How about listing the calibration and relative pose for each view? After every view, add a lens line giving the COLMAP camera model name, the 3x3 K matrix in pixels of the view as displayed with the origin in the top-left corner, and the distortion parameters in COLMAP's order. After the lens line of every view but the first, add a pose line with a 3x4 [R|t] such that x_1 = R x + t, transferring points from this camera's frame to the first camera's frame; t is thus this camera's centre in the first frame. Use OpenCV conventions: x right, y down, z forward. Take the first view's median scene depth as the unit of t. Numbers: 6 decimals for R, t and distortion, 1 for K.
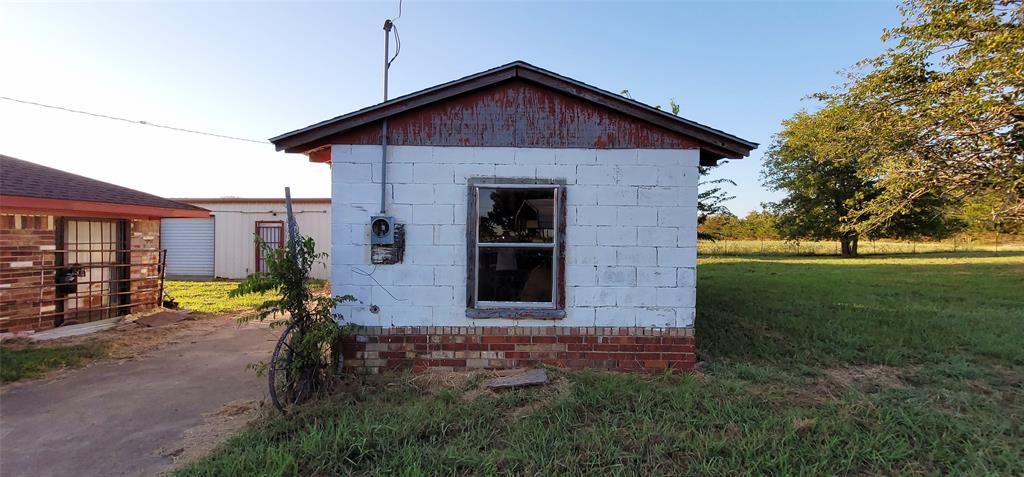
lens RADIAL K [[424.0, 0, 513.2], [0, 424.0, 240.4], [0, 0, 1]] dist [0.000000, 0.000873]
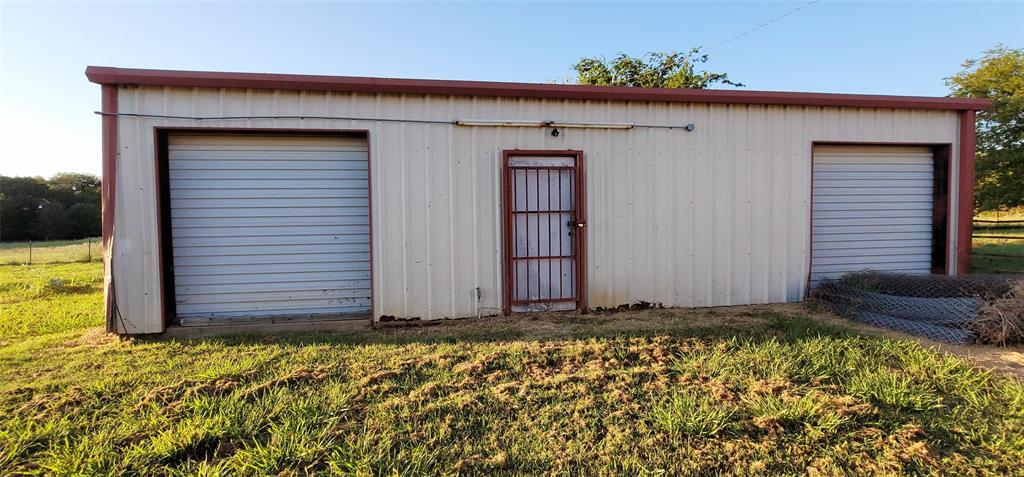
lens RADIAL K [[441.3, 0, 512.0], [0, 441.3, 238.5], [0, 0, 1]] dist [-0.003342, -0.000042]
pose [[0.977268, -0.026826, 0.210304, -1.482936], [0.022713, 0.999501, 0.021949, 0.041653], [-0.210788, -0.016673, 0.977390, 1.408294]]
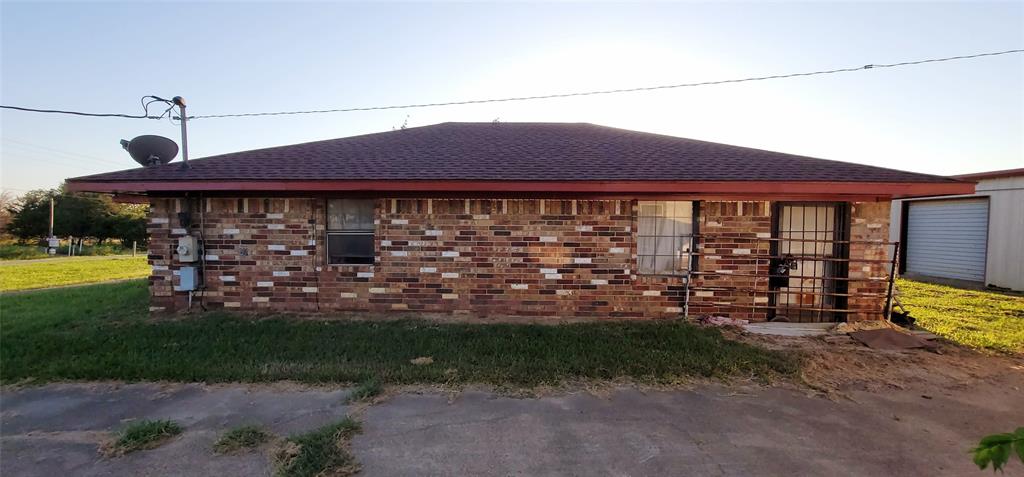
lens RADIAL K [[424.0, 0, 513.2], [0, 424.0, 240.4], [0, 0, 1]] dist [0.000000, 0.000873]
pose [[0.110472, 0.031874, -0.993368, -0.210391], [-0.014514, 0.999431, 0.030454, 0.007320], [0.993773, 0.011053, 0.110871, 0.322616]]
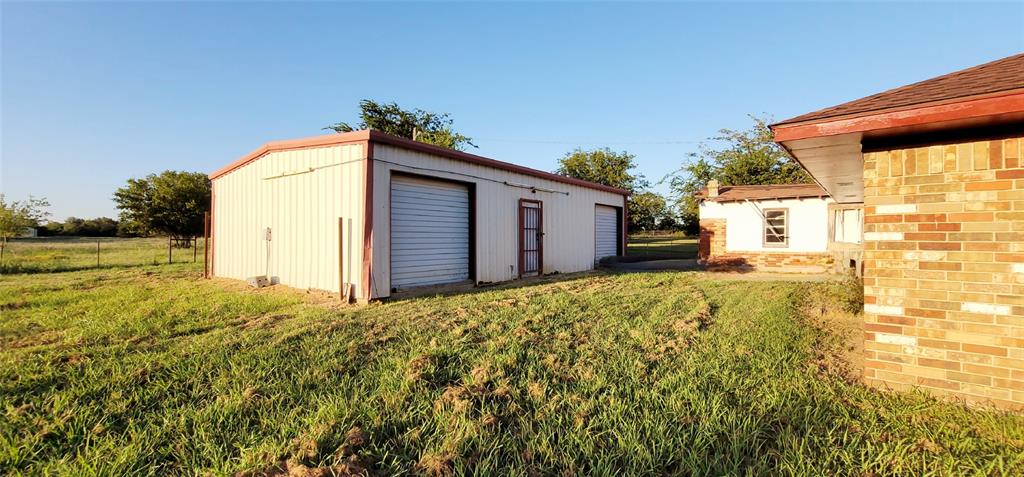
lens RADIAL K [[424.0, 0, 513.2], [0, 424.0, 240.4], [0, 0, 1]] dist [0.000000, 0.000873]
pose [[0.551431, -0.009056, 0.834172, -2.653798], [0.013512, 0.999907, 0.001923, 0.052782], [-0.834111, 0.010211, 0.551502, 1.344052]]
